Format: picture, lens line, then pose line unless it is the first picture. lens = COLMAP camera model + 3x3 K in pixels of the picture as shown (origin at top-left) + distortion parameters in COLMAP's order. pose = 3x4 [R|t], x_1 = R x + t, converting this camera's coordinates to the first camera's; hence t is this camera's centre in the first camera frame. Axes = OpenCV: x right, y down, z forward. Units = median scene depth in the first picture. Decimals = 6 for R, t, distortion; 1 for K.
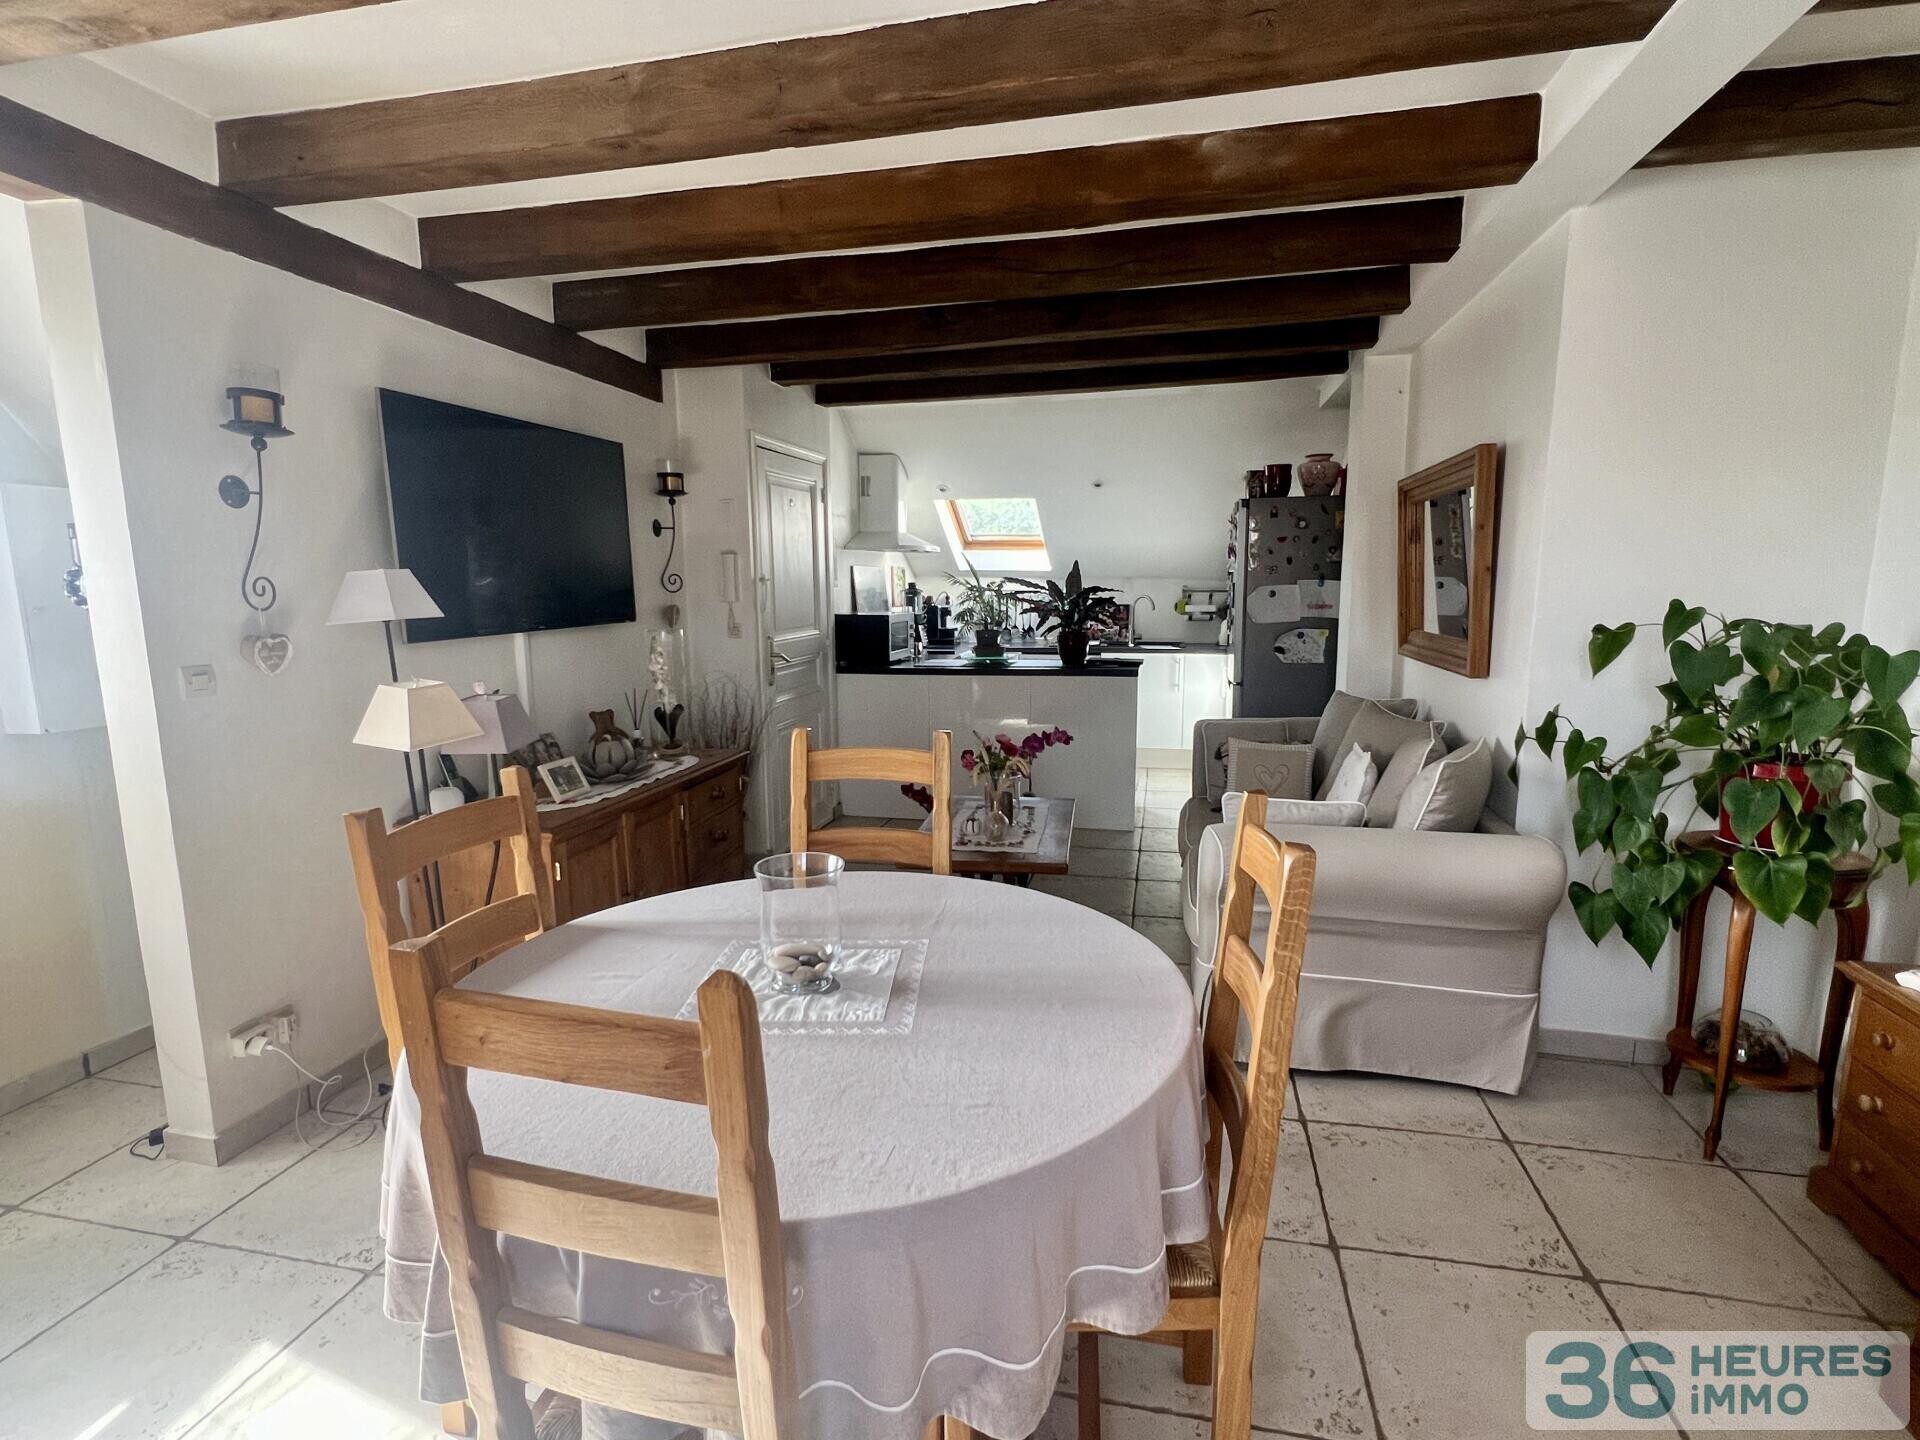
lens RADIAL K [[950.9, 0, 960.3], [0, 950.9, 723.3], [0, 0, 1]] dist [0.003526, 0.000923]
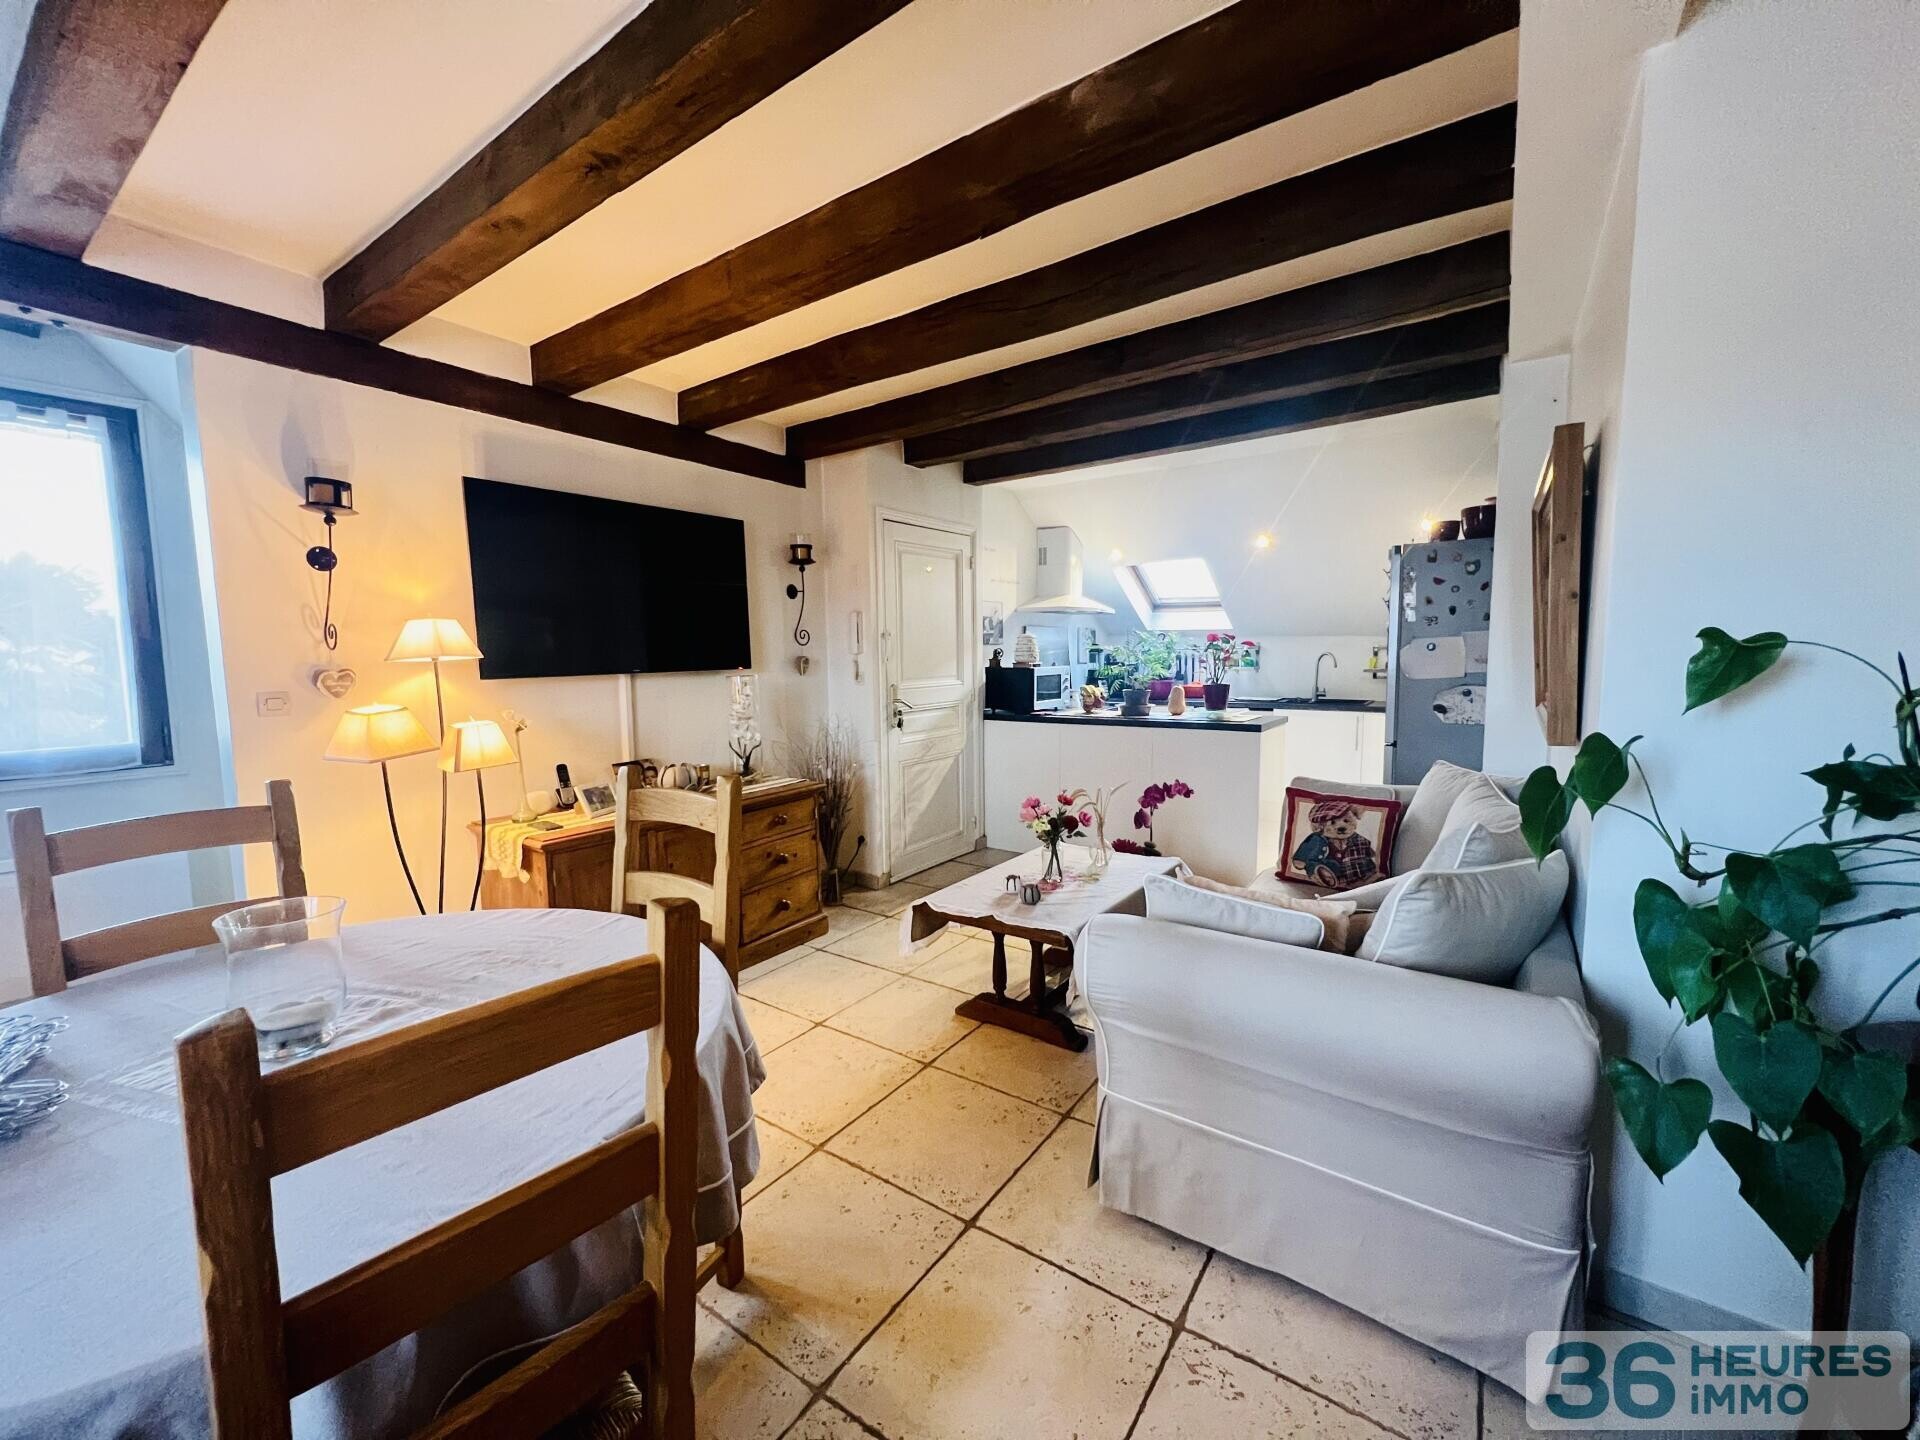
lens RADIAL K [[766.8, 0, 957.4], [0, 766.8, 721.3], [0, 0, 1]] dist [0.013126, 0.000910]
pose [[0.925680, 0.032524, -0.376908, 0.240940], [-0.052878, 0.997641, -0.043778, -0.012419], [0.374595, 0.060455, 0.925216, 0.199877]]
